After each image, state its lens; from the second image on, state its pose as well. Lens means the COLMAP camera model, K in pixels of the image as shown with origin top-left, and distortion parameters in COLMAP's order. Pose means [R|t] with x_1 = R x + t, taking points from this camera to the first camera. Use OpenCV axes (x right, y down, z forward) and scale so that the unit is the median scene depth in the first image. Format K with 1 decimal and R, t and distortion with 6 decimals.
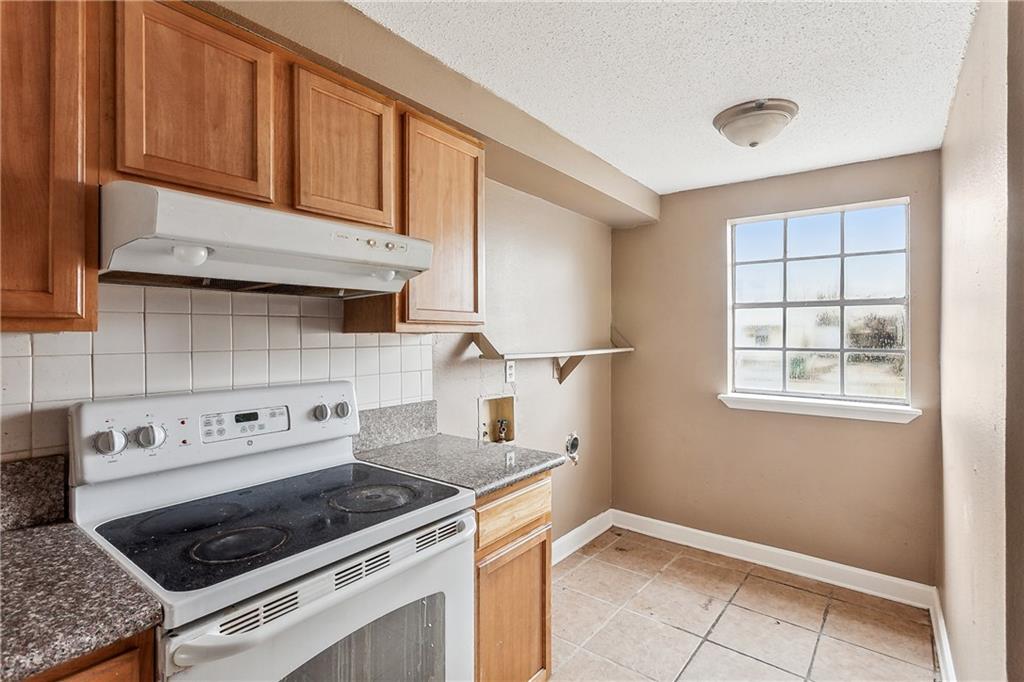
lens RADIAL K [[495.7, 0, 509.9], [0, 495.7, 334.7], [0, 0, 1]] dist [0.000112, 0.000108]
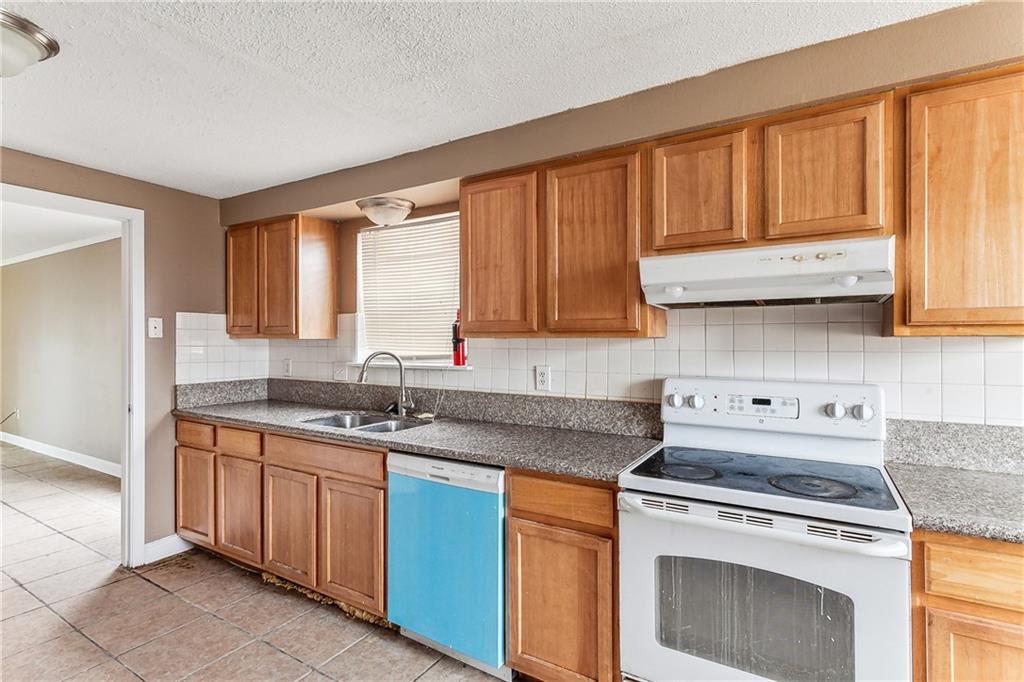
lens RADIAL K [[495.7, 0, 510.7], [0, 495.7, 340.9], [0, 0, 1]] dist [0.000112, 0.000108]
pose [[0.112309, 0.001821, -0.993672, 0.751130], [0.003300, 0.999992, 0.002205, 0.000082], [0.993668, -0.003527, 0.112302, 0.206777]]
